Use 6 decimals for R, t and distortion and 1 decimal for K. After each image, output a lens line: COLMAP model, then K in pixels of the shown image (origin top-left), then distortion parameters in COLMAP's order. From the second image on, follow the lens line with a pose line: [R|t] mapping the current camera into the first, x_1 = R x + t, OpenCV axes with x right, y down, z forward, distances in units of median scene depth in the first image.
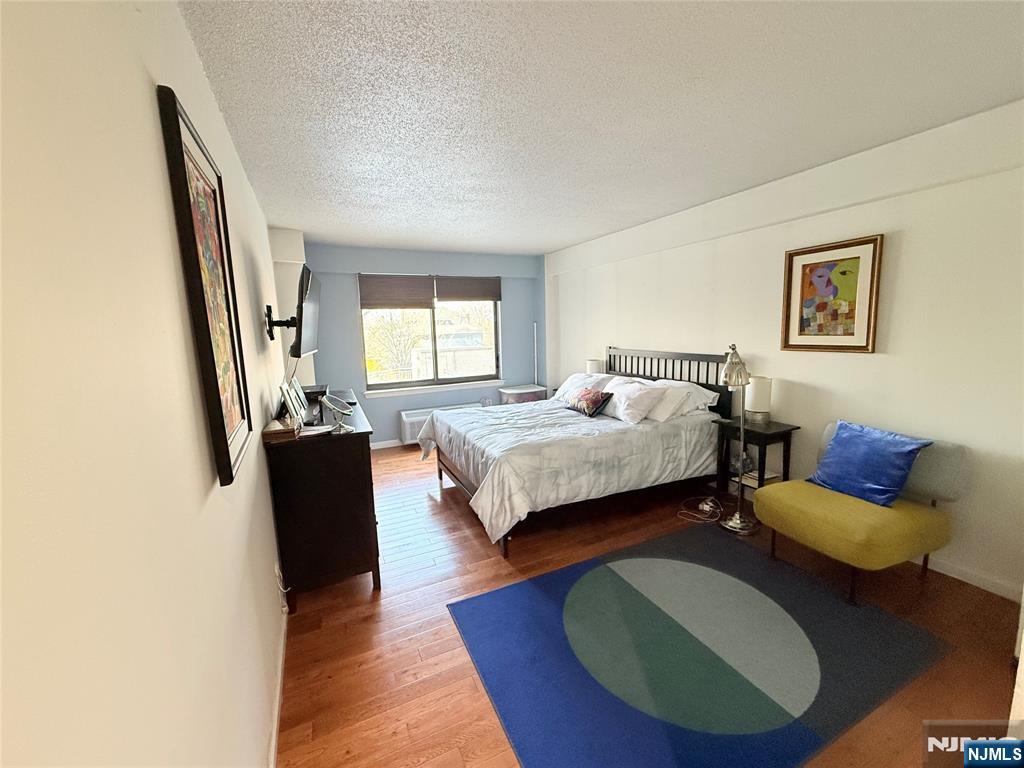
lens RADIAL K [[411.7, 0, 507.9], [0, 411.7, 384.5], [0, 0, 1]] dist [0.002677, 0.000154]
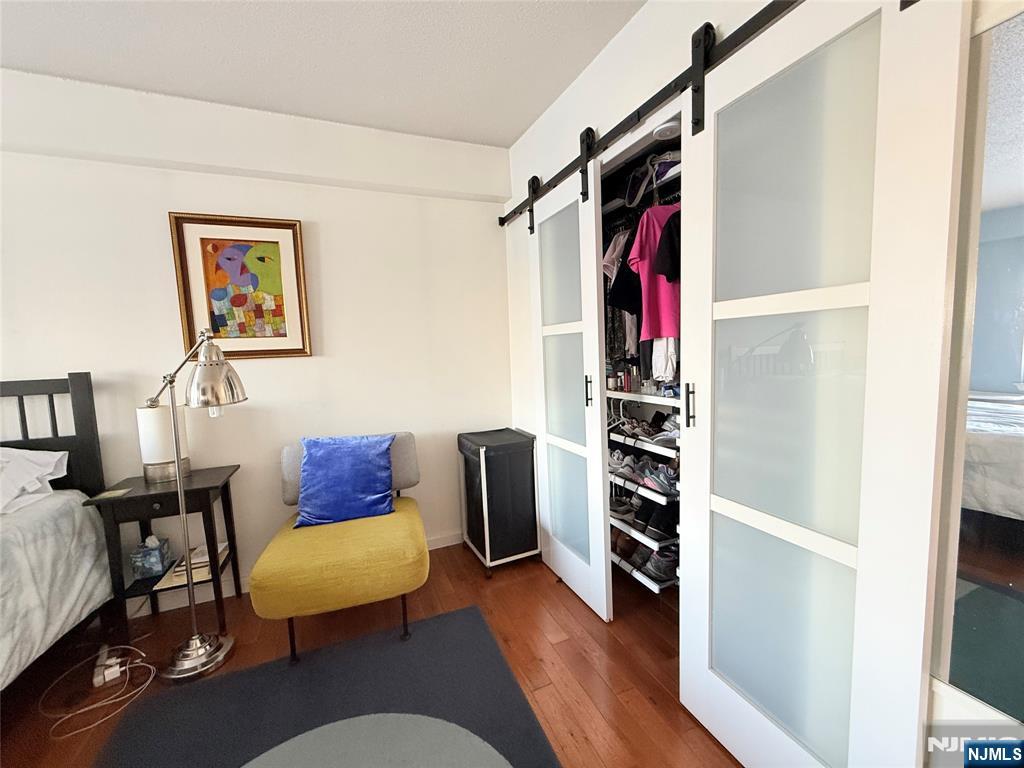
lens RADIAL K [[411.7, 0, 507.9], [0, 411.7, 384.5], [0, 0, 1]] dist [0.002677, 0.000154]
pose [[0.047271, -0.061781, 0.996970, 0.023661], [0.173911, 0.983351, 0.052691, 0.008999], [-0.983626, 0.170893, 0.057228, 0.492558]]
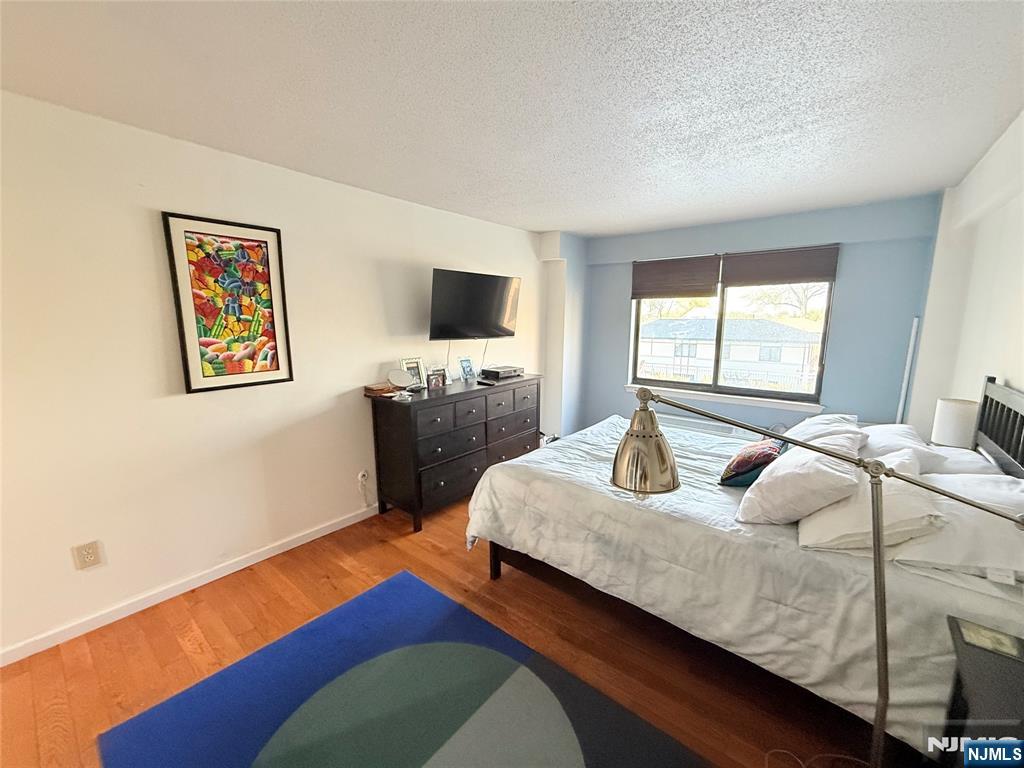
lens RADIAL K [[408.8, 0, 512.0], [0, 408.8, 384.0], [0, 0, 1]] dist [-0.000674, 0.000058]
pose [[0.432399, 0.171500, -0.885223, 0.699037], [-0.141336, 0.982501, 0.121309, -0.109685], [0.890537, 0.072660, 0.449071, 0.575010]]
